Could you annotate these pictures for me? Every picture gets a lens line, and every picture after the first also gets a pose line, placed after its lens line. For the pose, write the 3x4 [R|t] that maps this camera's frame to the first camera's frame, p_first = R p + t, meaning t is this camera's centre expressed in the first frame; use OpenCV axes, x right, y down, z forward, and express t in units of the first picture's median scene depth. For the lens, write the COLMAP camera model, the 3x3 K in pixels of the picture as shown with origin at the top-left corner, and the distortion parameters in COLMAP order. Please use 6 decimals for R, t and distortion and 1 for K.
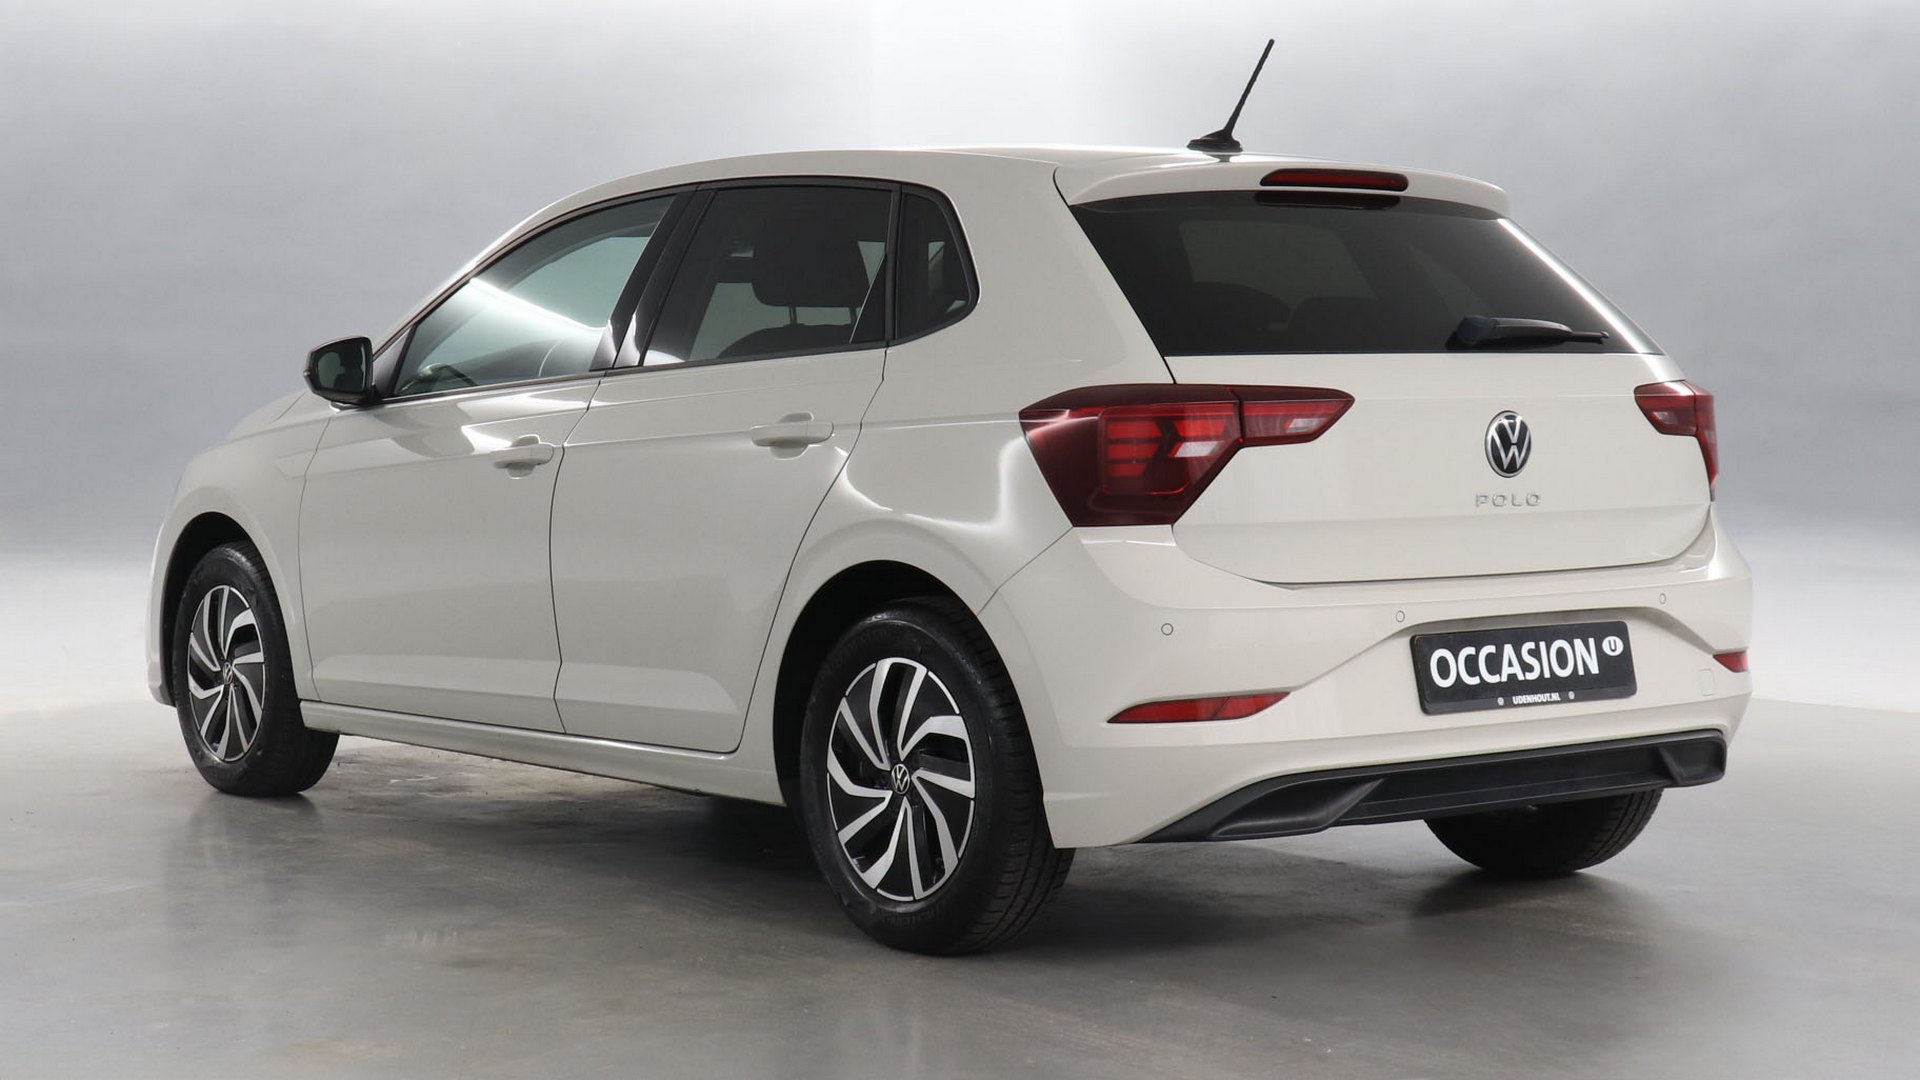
lens RADIAL K [[3376.5, 0, 957.3], [0, 3376.5, 530.8], [0, 0, 1]] dist [0.019360, 0.000000]
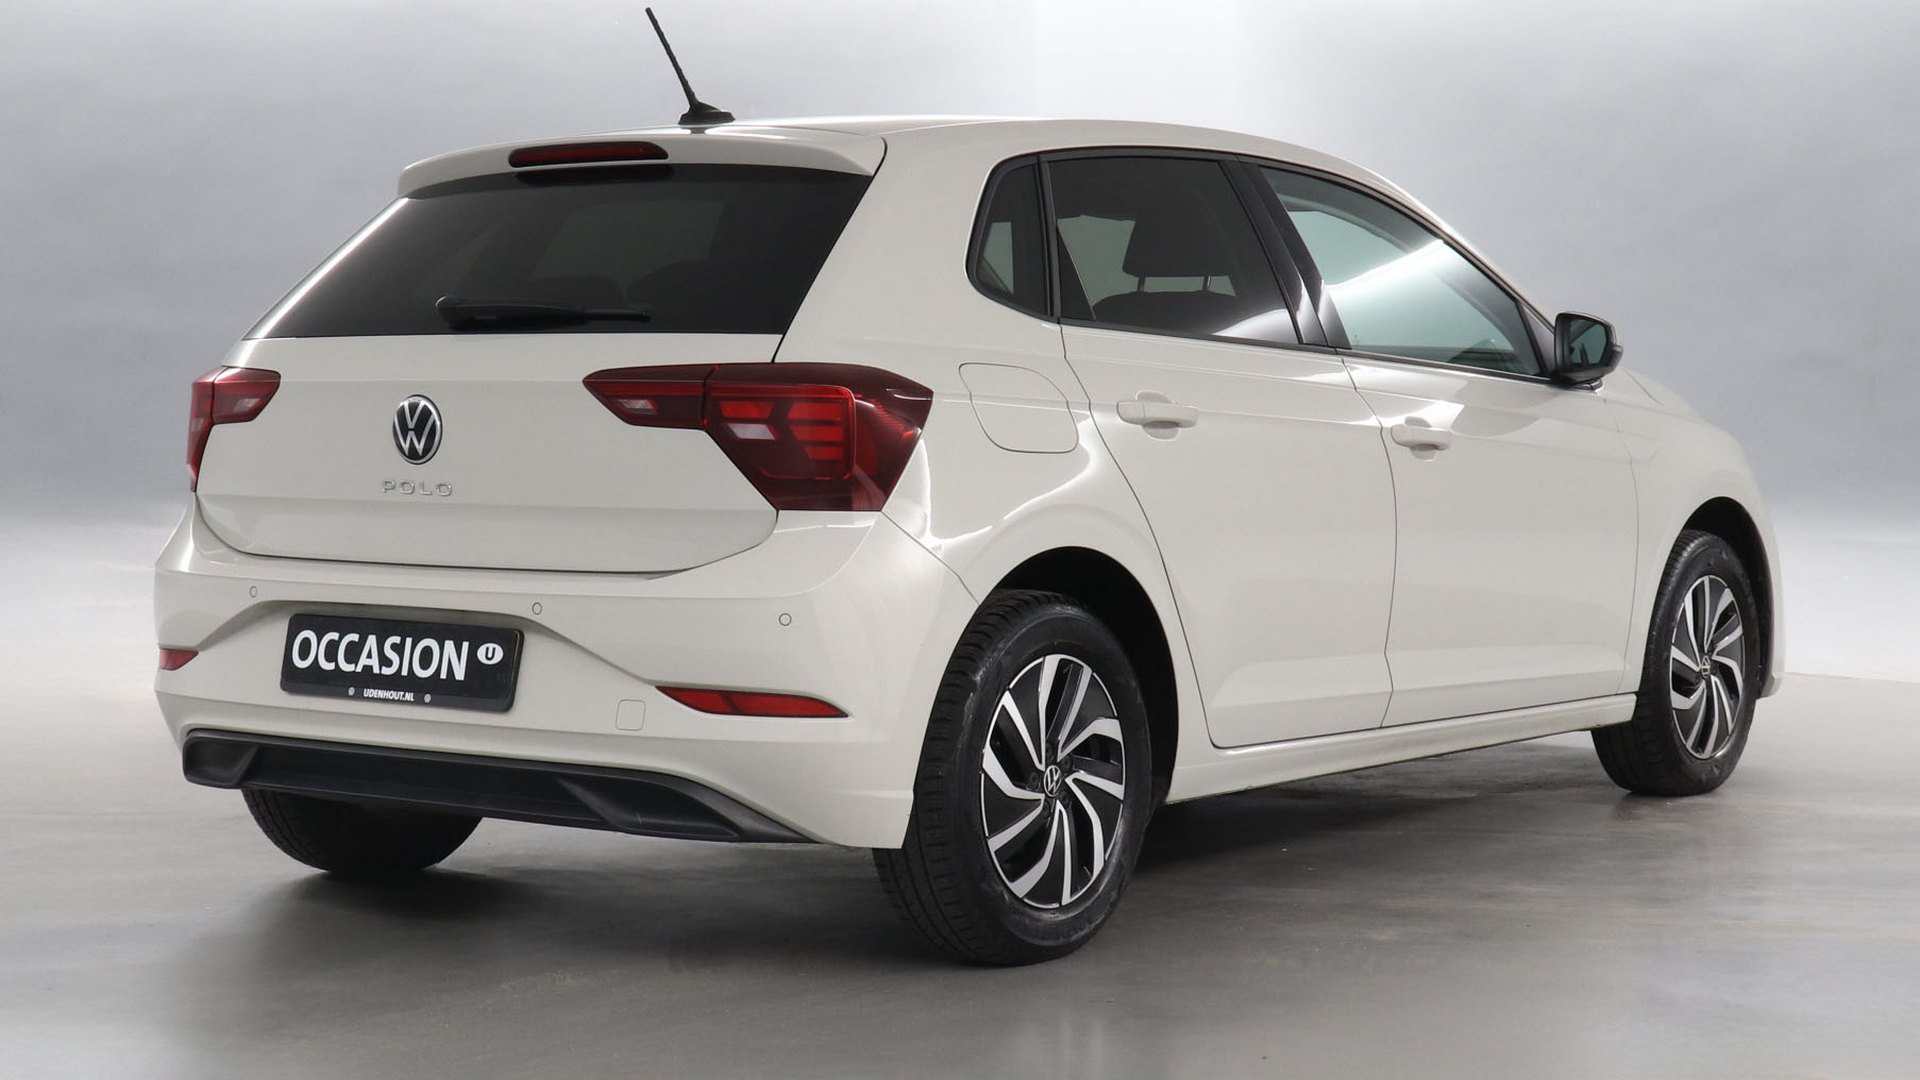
lens RADIAL K [[3376.5, 0, 954.4], [0, 3376.5, 550.5], [0, 0, 1]] dist [0.019360, 0.000000]
pose [[0.243700, 0.054959, -0.968292, 1.132153], [-0.045395, 0.997945, 0.045217, -0.041653], [0.968788, 0.032936, 0.245694, 0.916838]]
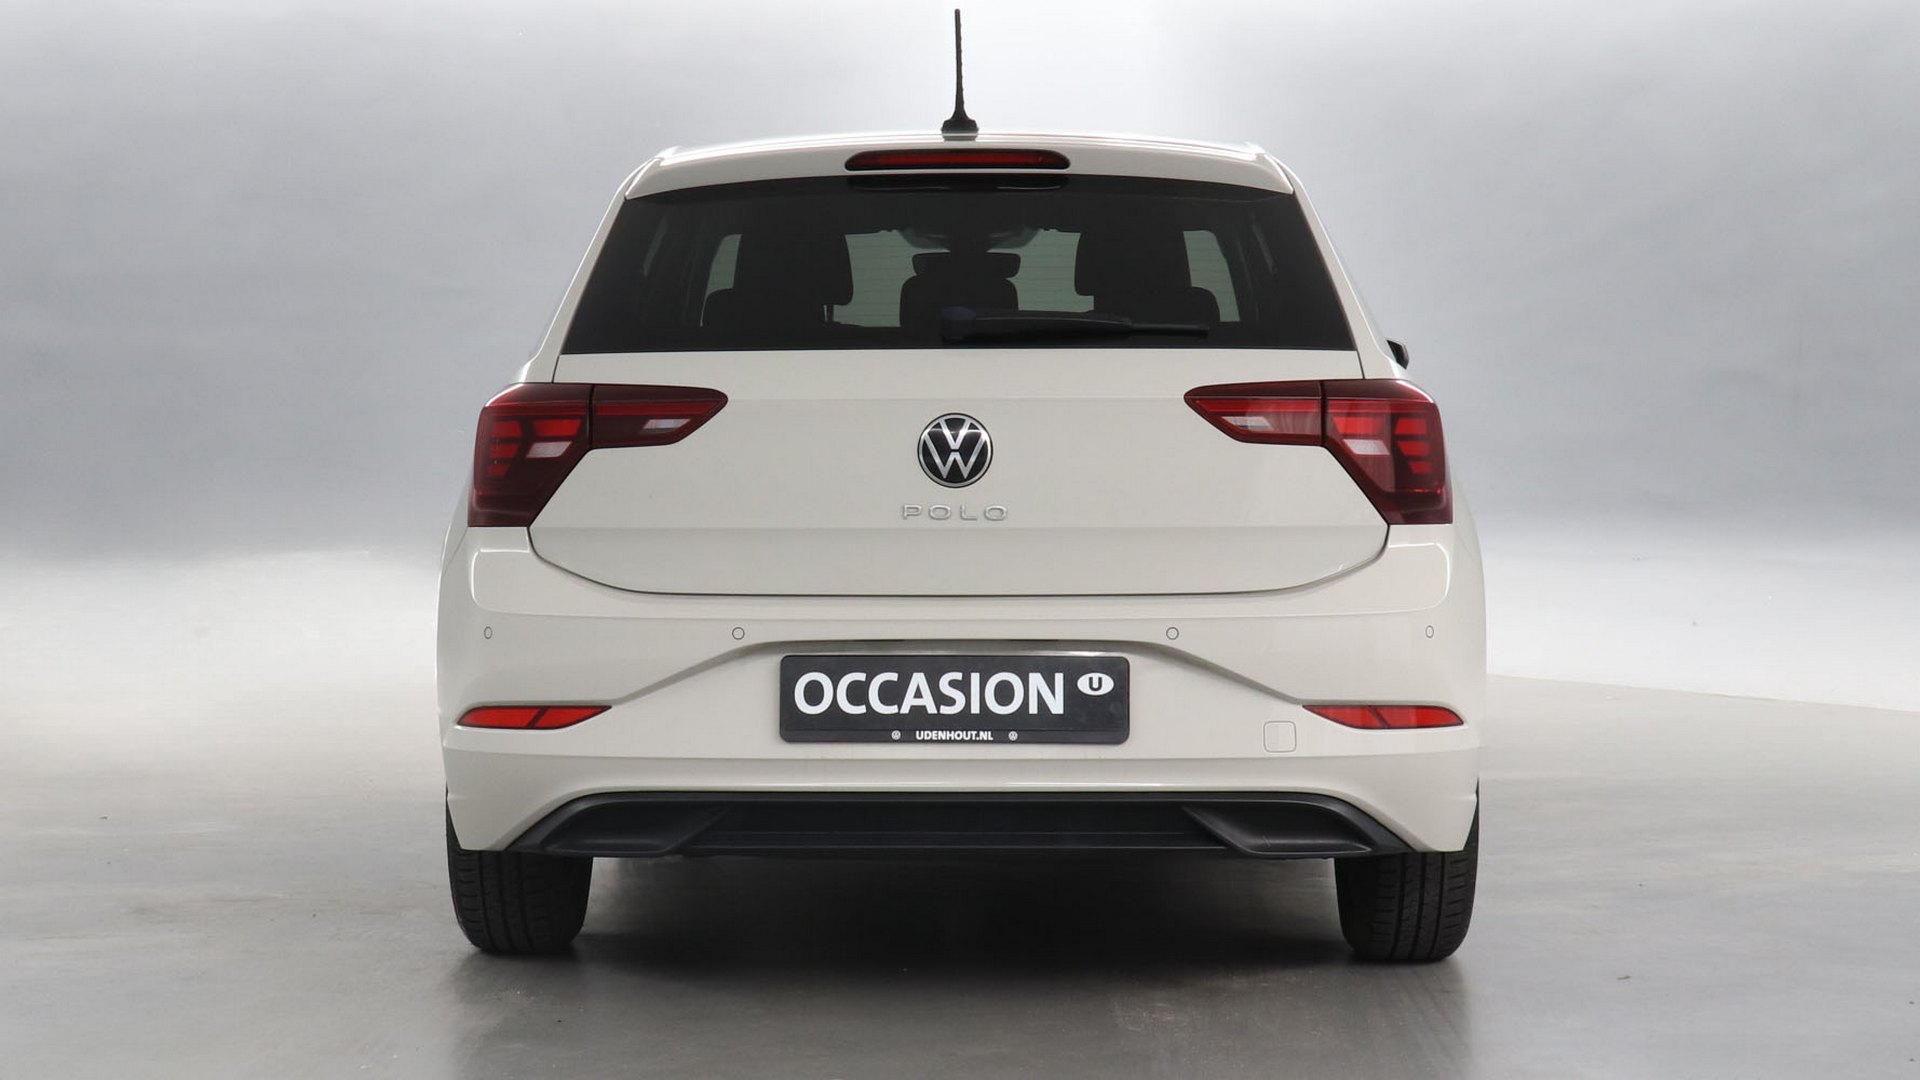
lens RADIAL K [[3376.5, 0, 955.6], [0, 3376.5, 538.4], [0, 0, 1]] dist [0.019360, 0.000000]
pose [[0.751234, 0.034739, -0.659122, 0.757820], [-0.028584, 0.999389, 0.020094, -0.020478], [0.659417, 0.003745, 0.751768, 0.327015]]
